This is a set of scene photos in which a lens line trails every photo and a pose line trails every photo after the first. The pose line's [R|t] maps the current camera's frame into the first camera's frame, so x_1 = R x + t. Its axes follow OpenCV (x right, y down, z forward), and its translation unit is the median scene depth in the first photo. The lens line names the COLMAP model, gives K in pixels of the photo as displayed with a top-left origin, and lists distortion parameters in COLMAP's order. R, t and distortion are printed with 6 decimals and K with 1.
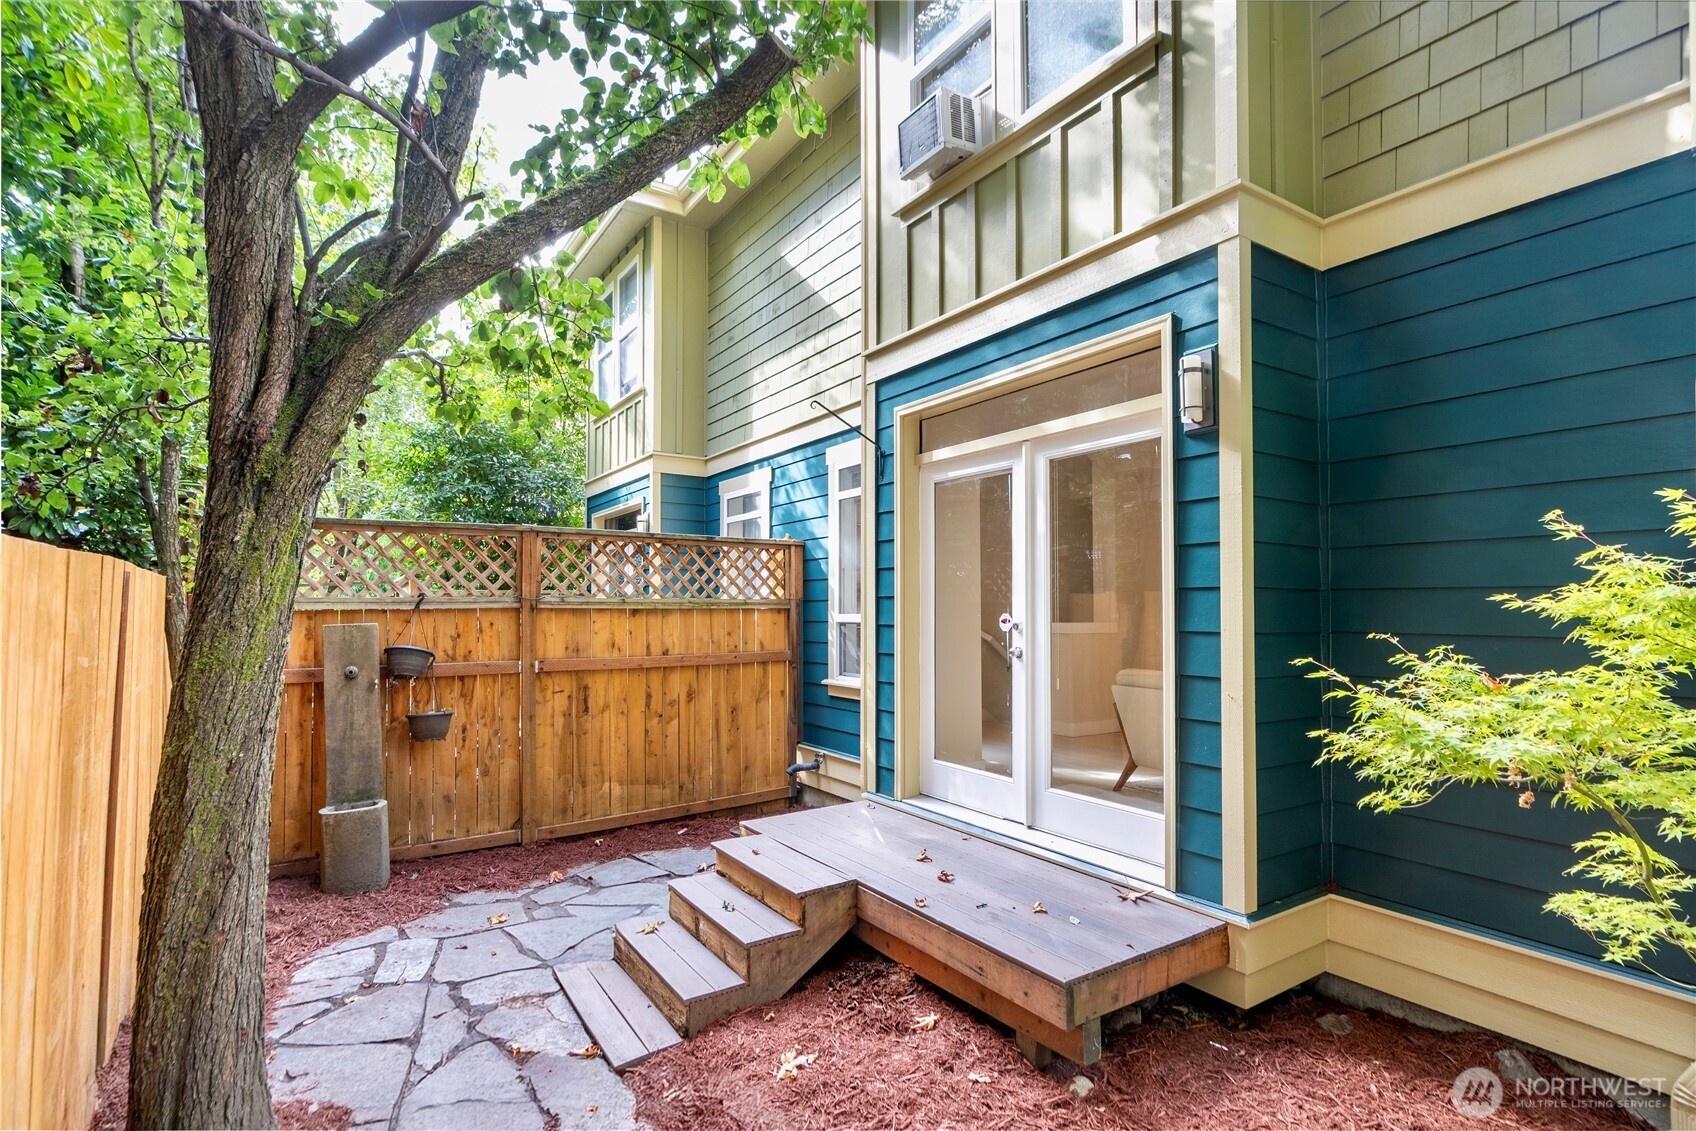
lens RADIAL K [[859.8, 0, 888.5], [0, 859.8, 585.2], [0, 0, 1]] dist [0.002790, 0.001224]
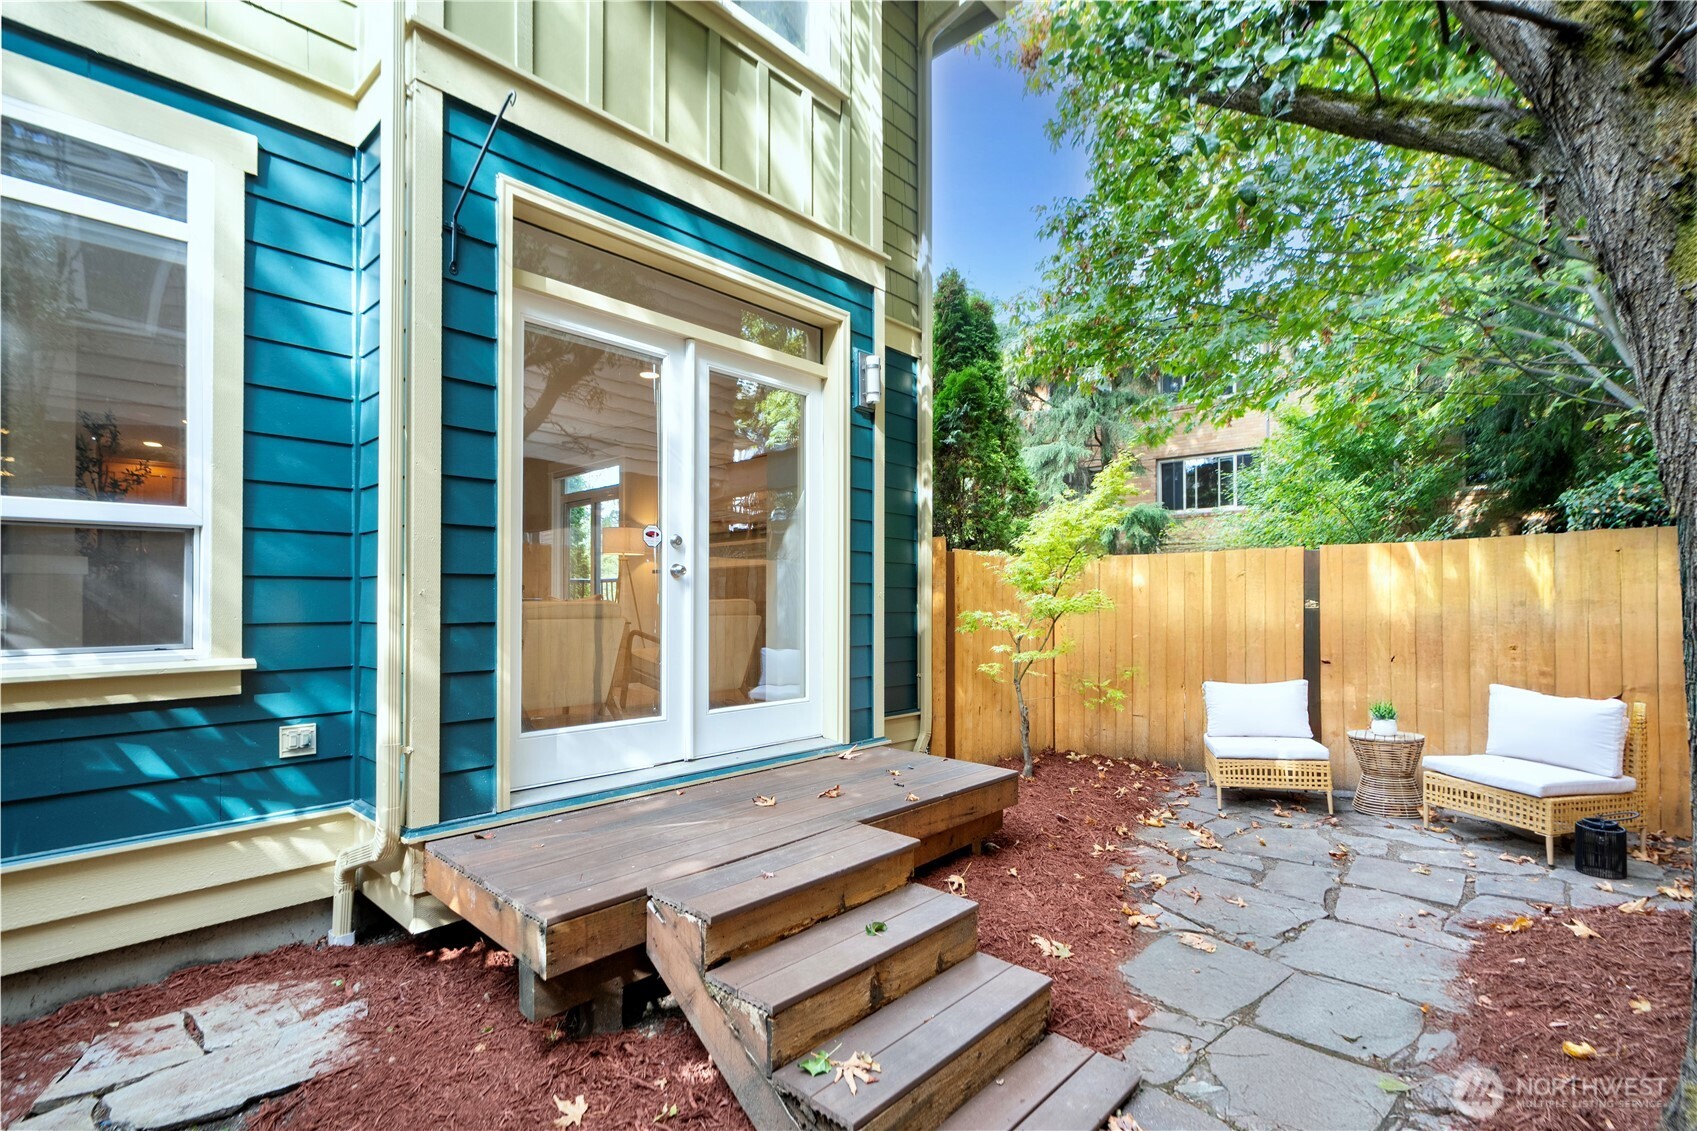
lens RADIAL K [[782.1, 0, 848.5], [0, 782.1, 565.5], [0, 0, 1]] dist [0.011725, 0.000829]
pose [[-0.219791, 0.037420, 0.974829, -0.670885], [-0.032951, 0.998409, -0.045754, 0.104037], [-0.974990, -0.042178, -0.218208, 0.998430]]
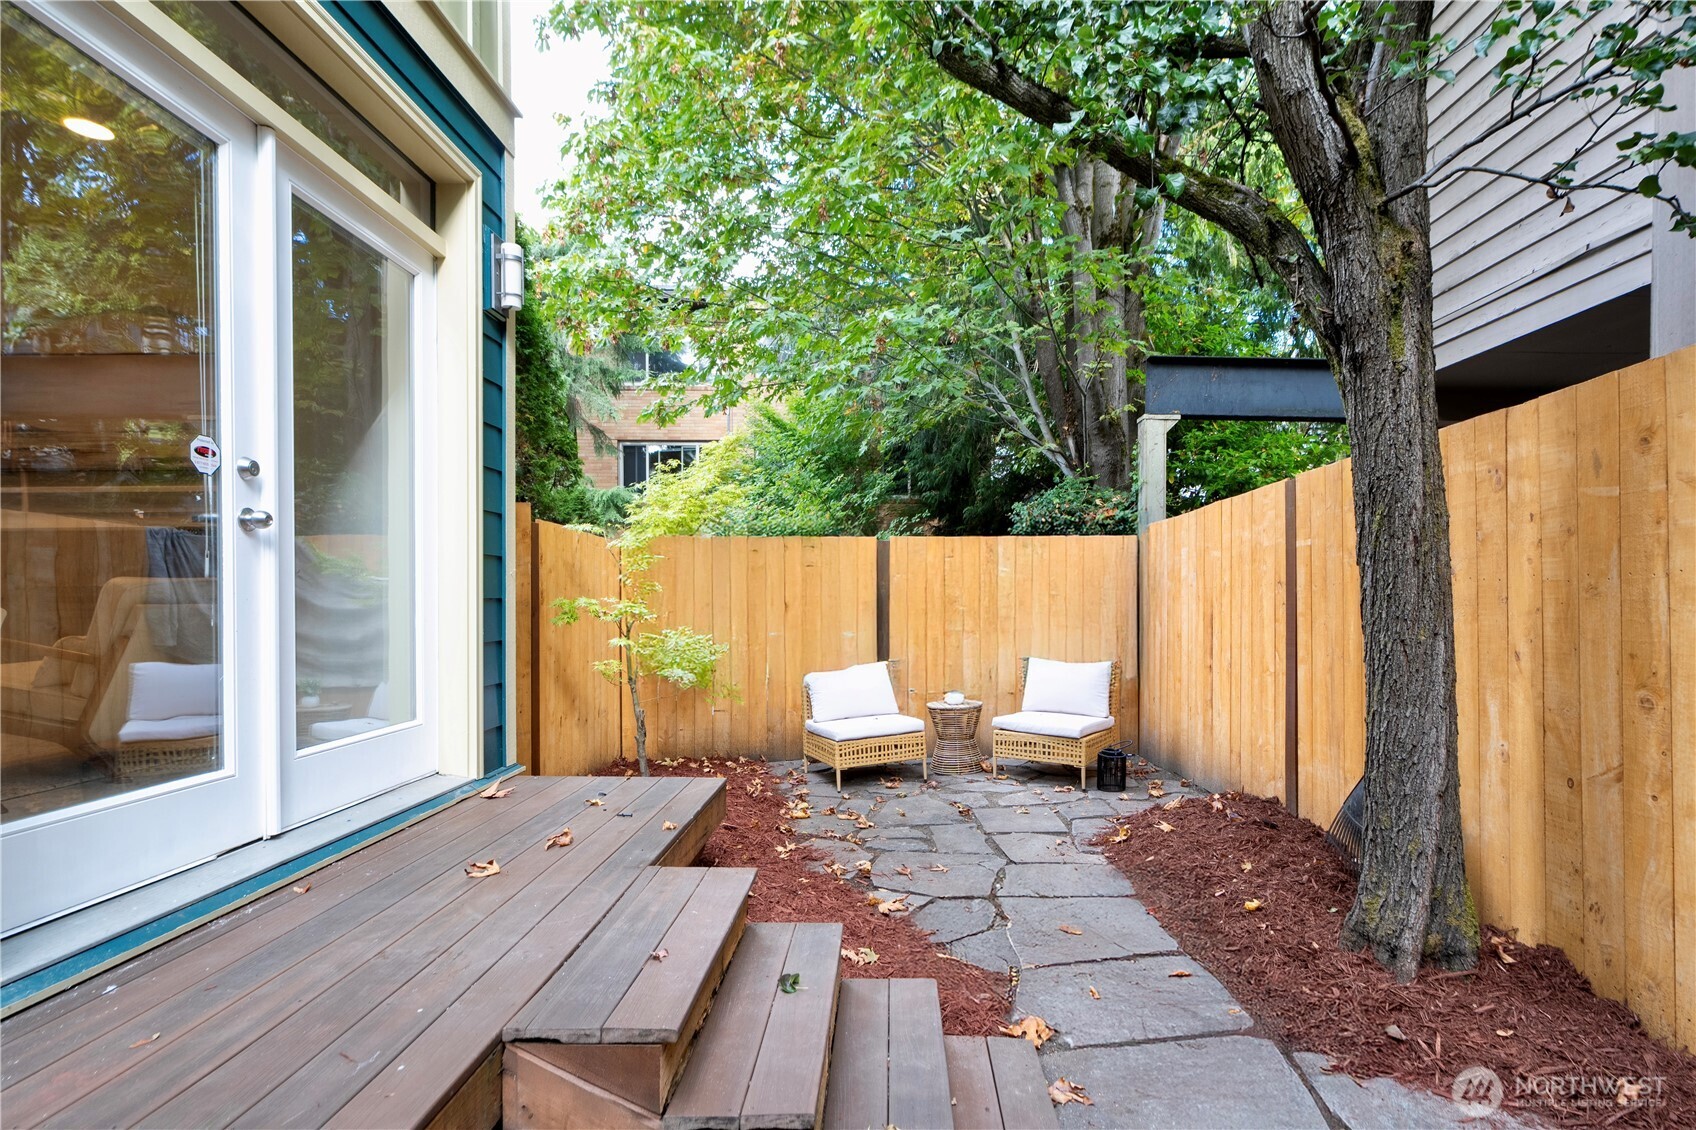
lens RADIAL K [[859.8, 0, 888.5], [0, 859.8, 584.7], [0, 0, 1]] dist [0.002790, 0.001224]
pose [[-0.826056, 0.000472, 0.563588, -0.459634], [-0.024805, 0.999000, -0.037194, 0.126897], [-0.563042, -0.044704, -0.825218, 1.203258]]
